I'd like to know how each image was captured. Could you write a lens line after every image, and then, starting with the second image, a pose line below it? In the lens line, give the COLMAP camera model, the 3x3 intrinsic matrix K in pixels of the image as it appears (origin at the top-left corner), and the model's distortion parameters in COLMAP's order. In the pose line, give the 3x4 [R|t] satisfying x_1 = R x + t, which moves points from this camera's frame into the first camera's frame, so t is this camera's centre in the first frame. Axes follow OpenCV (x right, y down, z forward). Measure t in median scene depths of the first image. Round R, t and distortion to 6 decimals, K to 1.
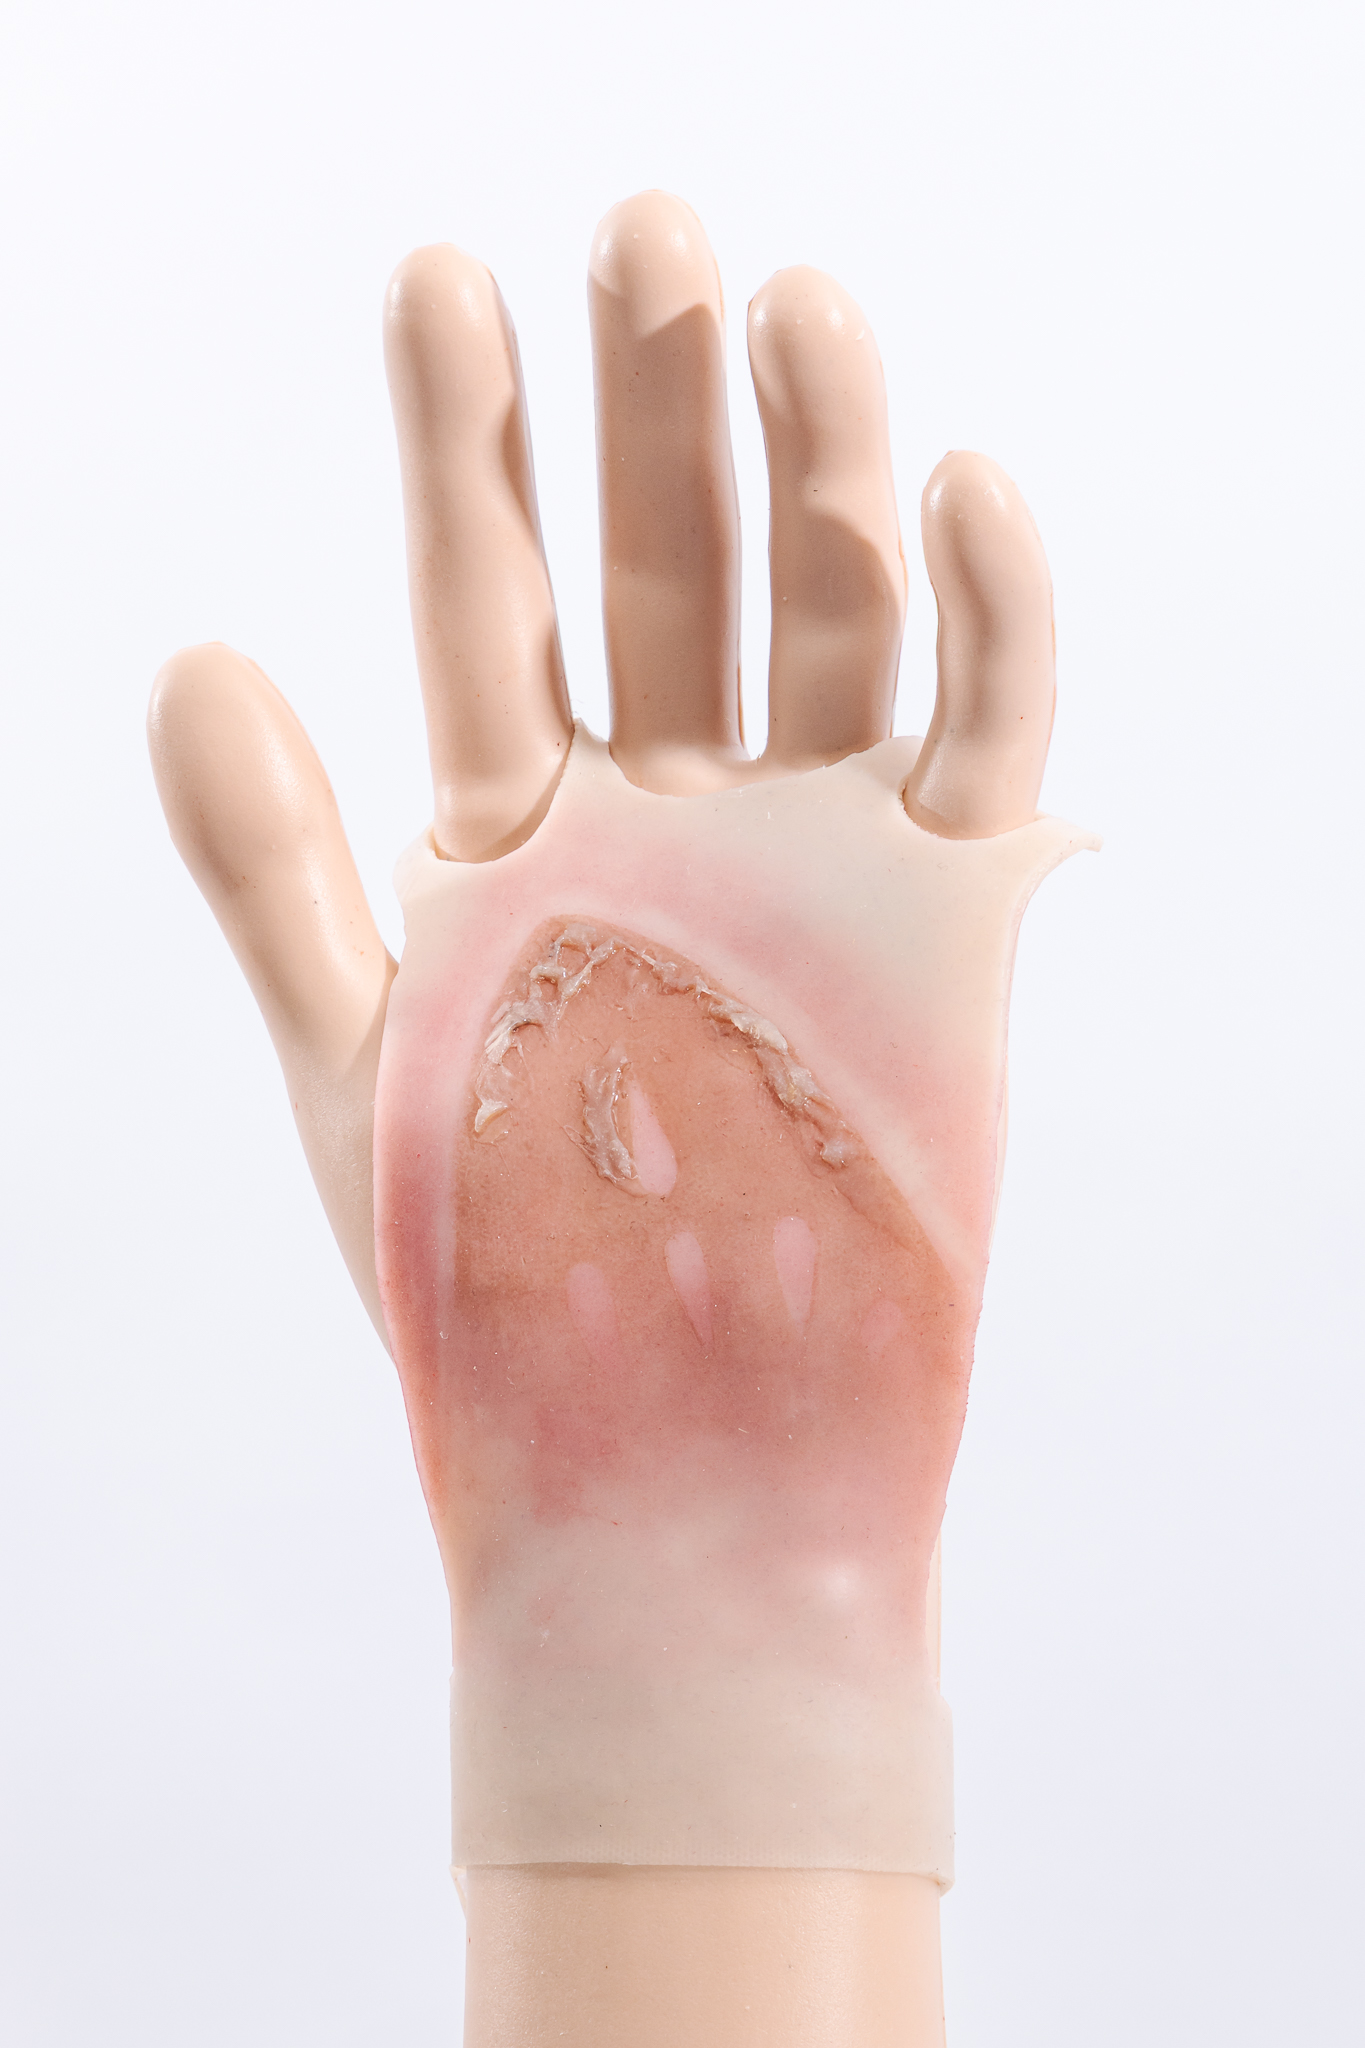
lens RADIAL K [[5815.1, 0, 686.7], [0, 5815.1, 1011.4], [0, 0, 1]] dist [0.075404, 0.000000]
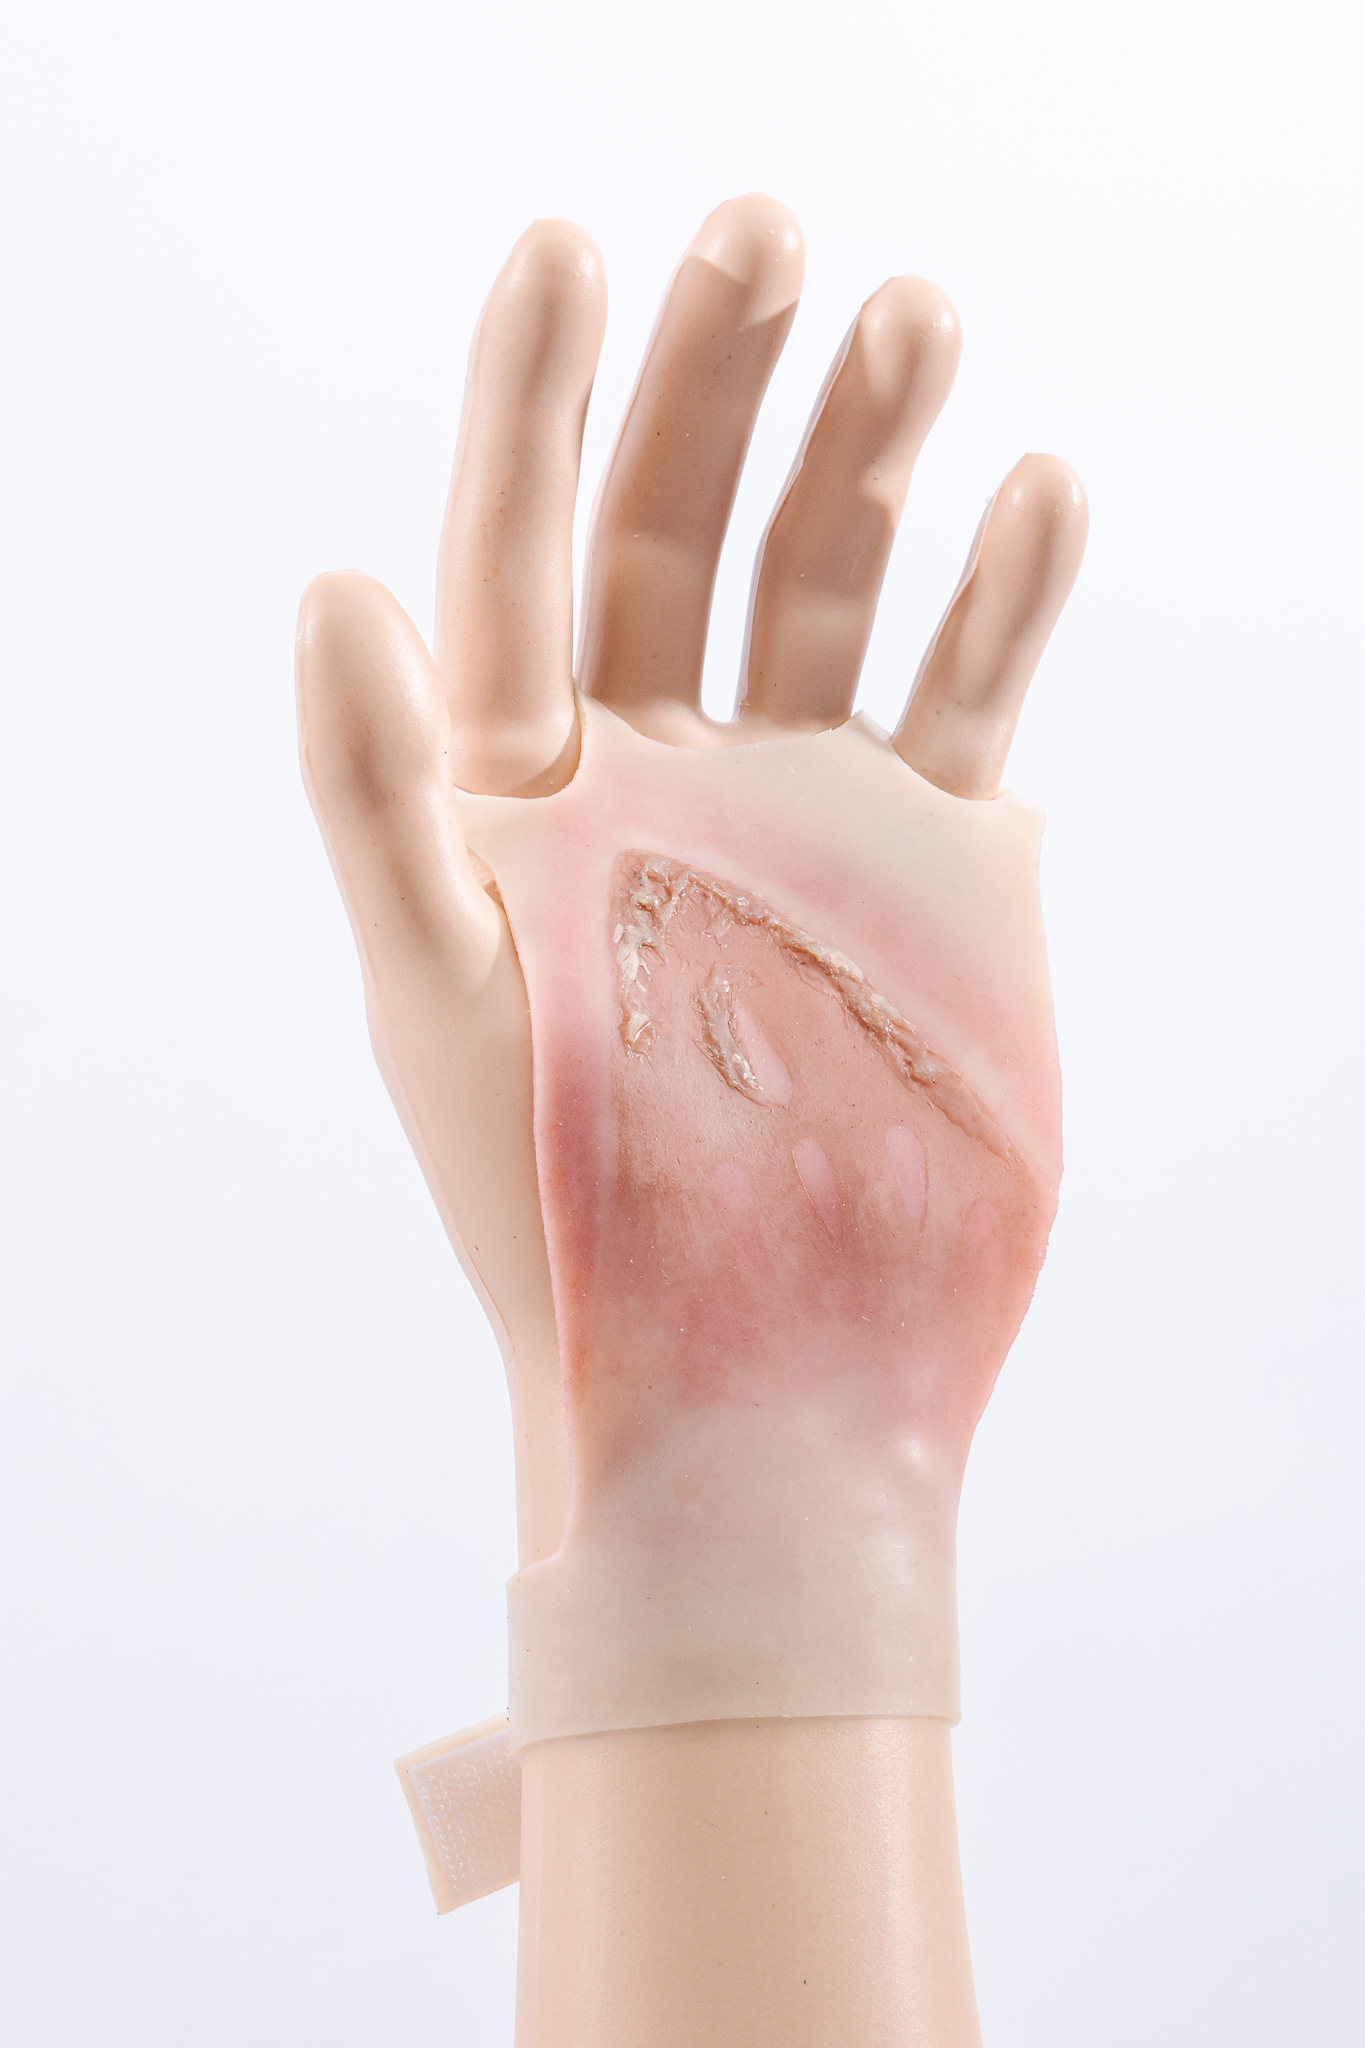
lens RADIAL K [[5815.1, 0, 694.8], [0, 5815.1, 1005.9], [0, 0, 1]] dist [0.075404, 0.000000]
pose [[0.801735, 0.044974, 0.595985, -0.666678], [-0.011309, 0.998128, -0.060108, 0.078622], [-0.597573, 0.041450, 0.800743, 0.134698]]
